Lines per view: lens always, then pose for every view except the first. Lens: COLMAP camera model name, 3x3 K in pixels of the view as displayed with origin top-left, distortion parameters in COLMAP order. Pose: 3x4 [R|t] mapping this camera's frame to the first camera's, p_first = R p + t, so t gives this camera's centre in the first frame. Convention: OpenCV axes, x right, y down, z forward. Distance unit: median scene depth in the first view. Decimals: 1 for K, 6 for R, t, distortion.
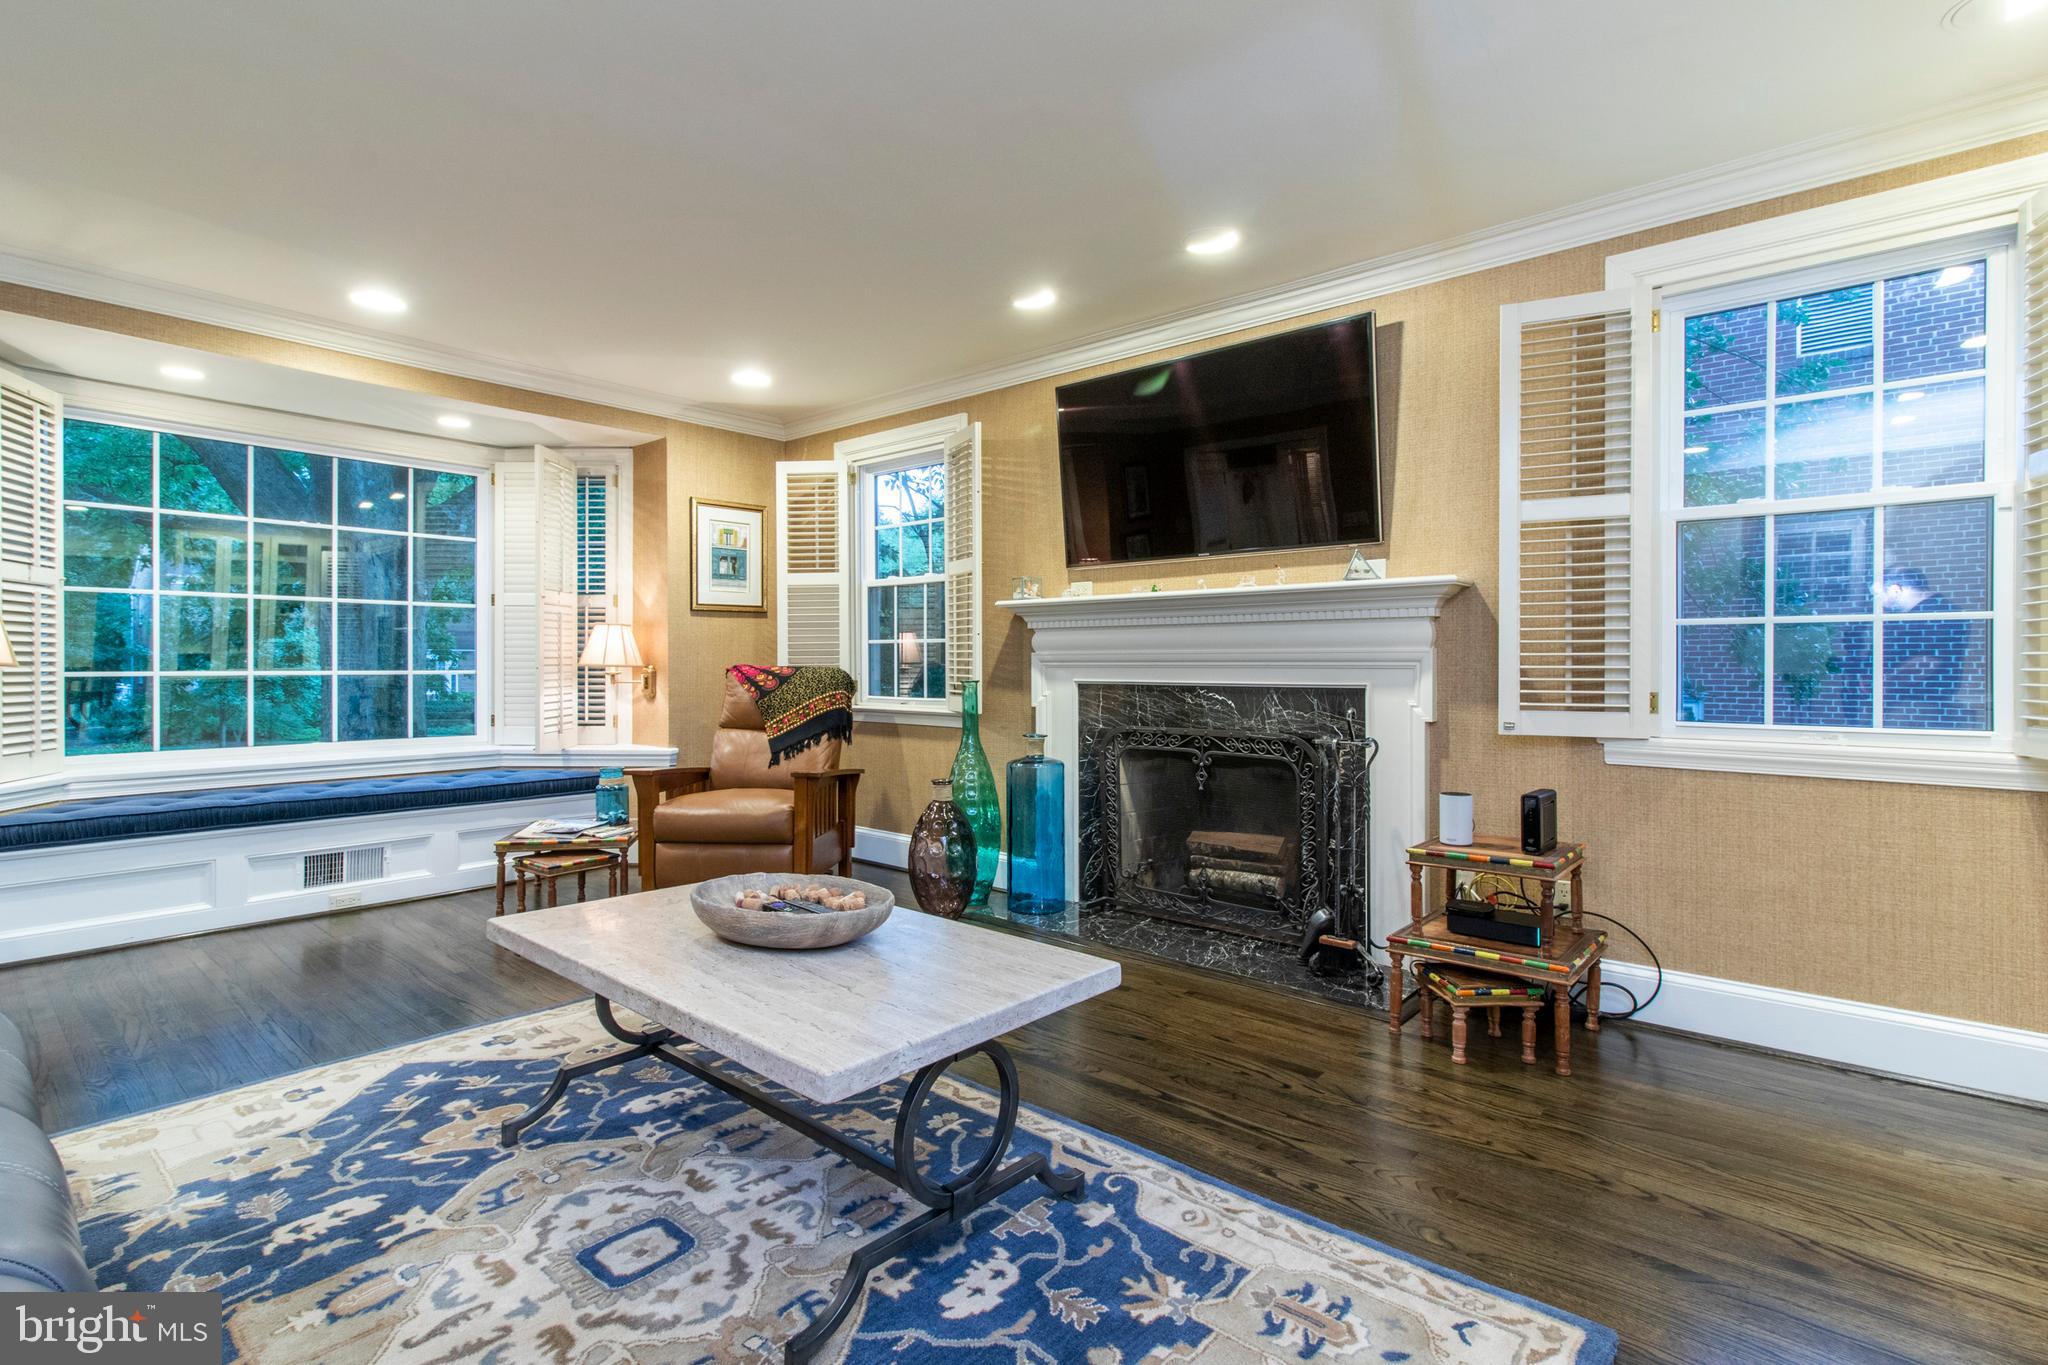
lens RADIAL K [[954.5, 0, 1017.7], [0, 954.5, 664.0], [0, 0, 1]] dist [0.002682, -0.000413]
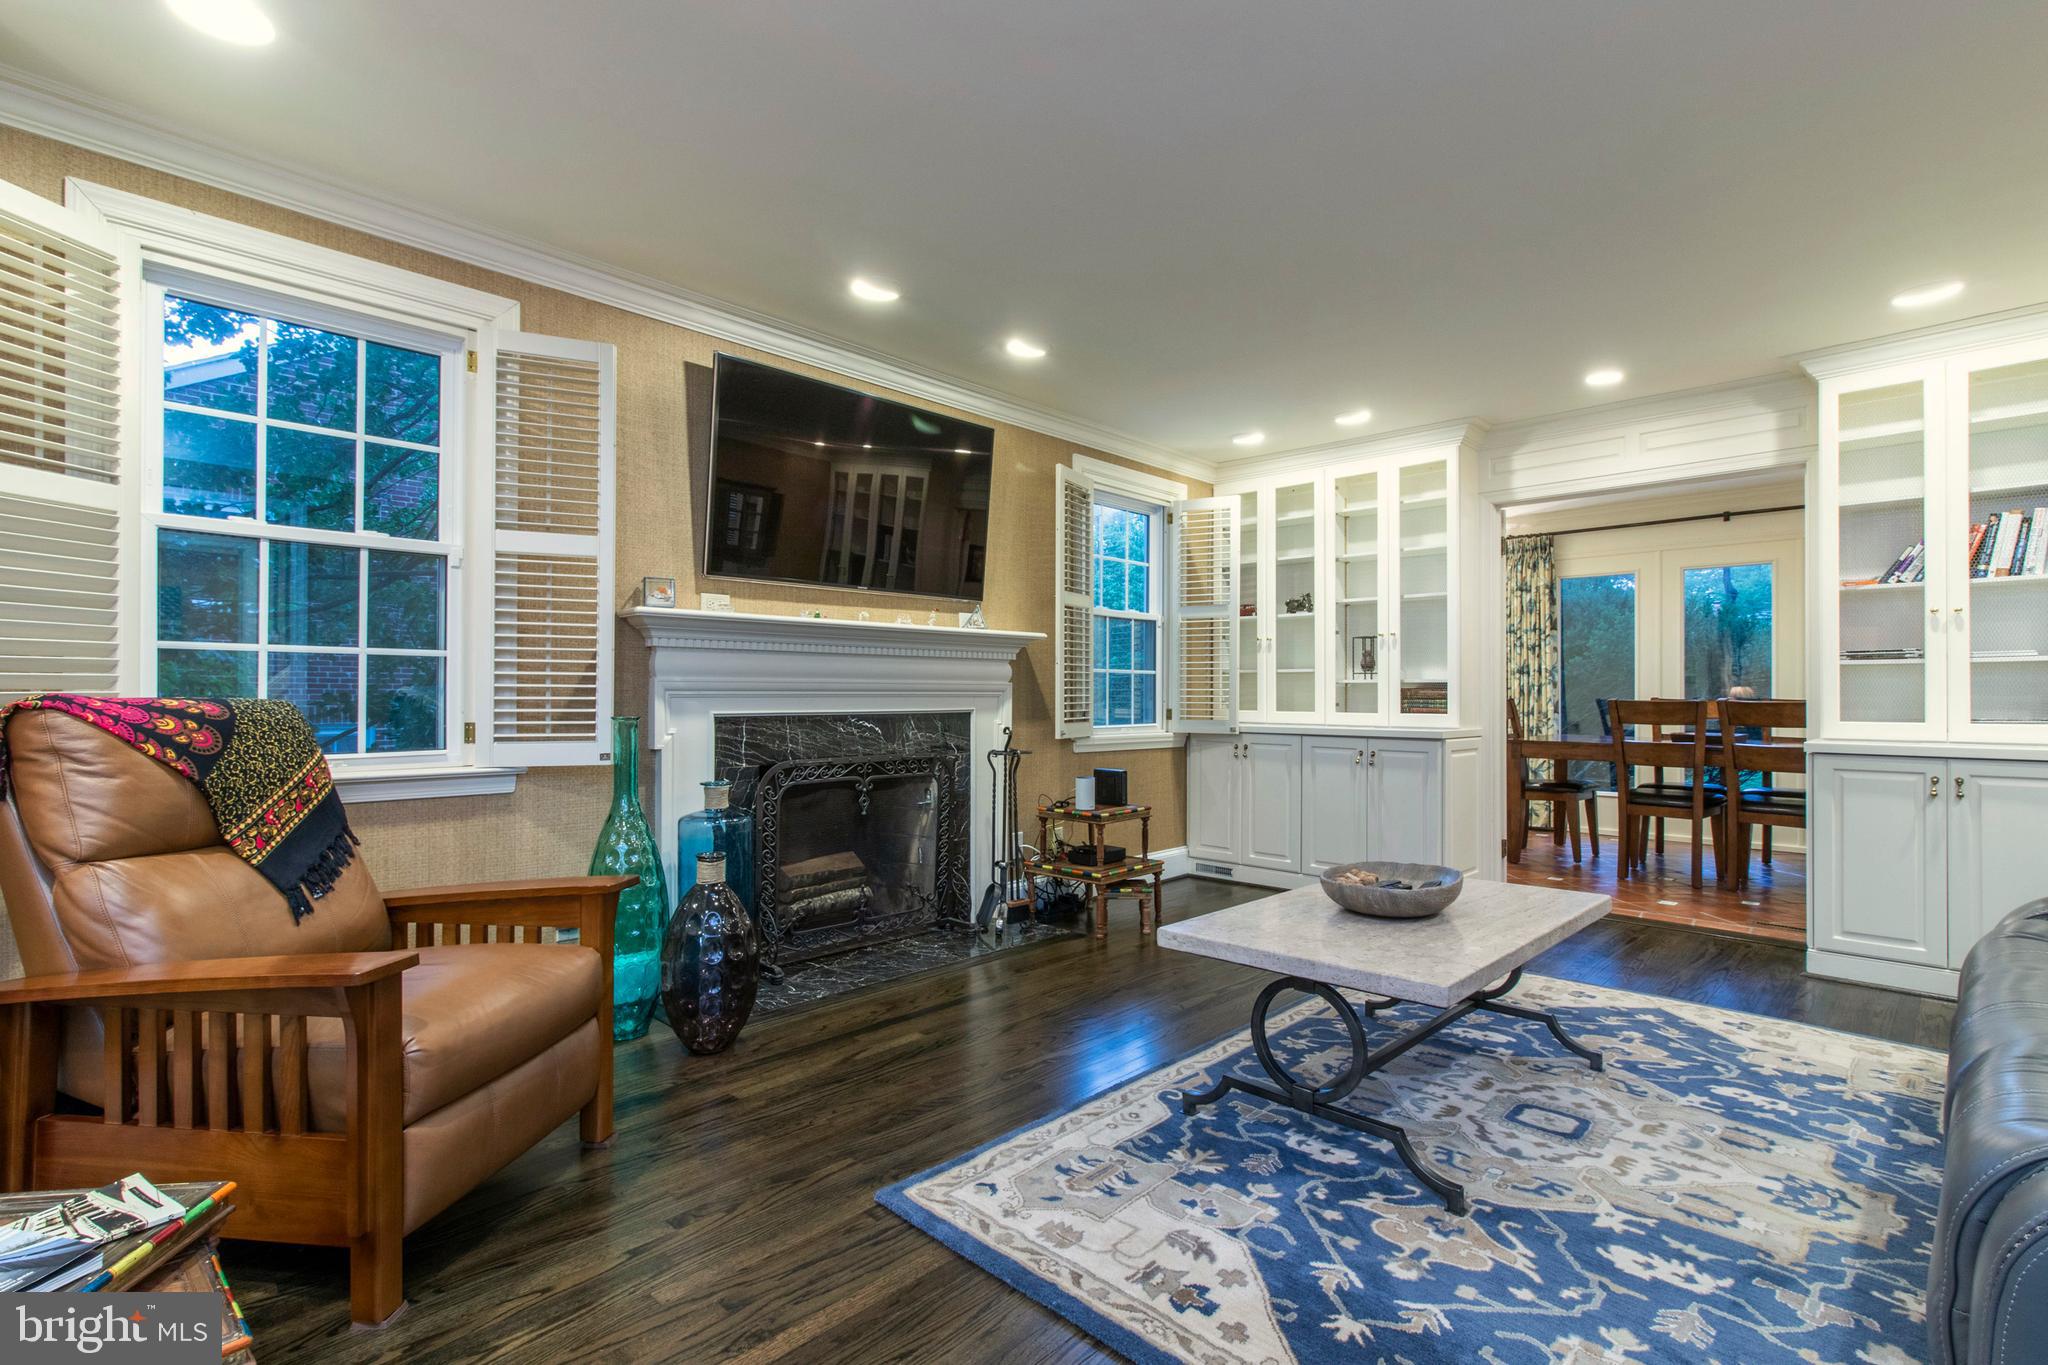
lens RADIAL K [[966.7, 0, 1024.0], [0, 966.7, 682.5], [0, 0, 1]] dist [0.010078, 0.000538]
pose [[0.055768, 0.009144, 0.998402, -1.450898], [-0.004759, 0.999949, -0.008892, -0.005384], [-0.998432, -0.004255, 0.055809, 1.316616]]
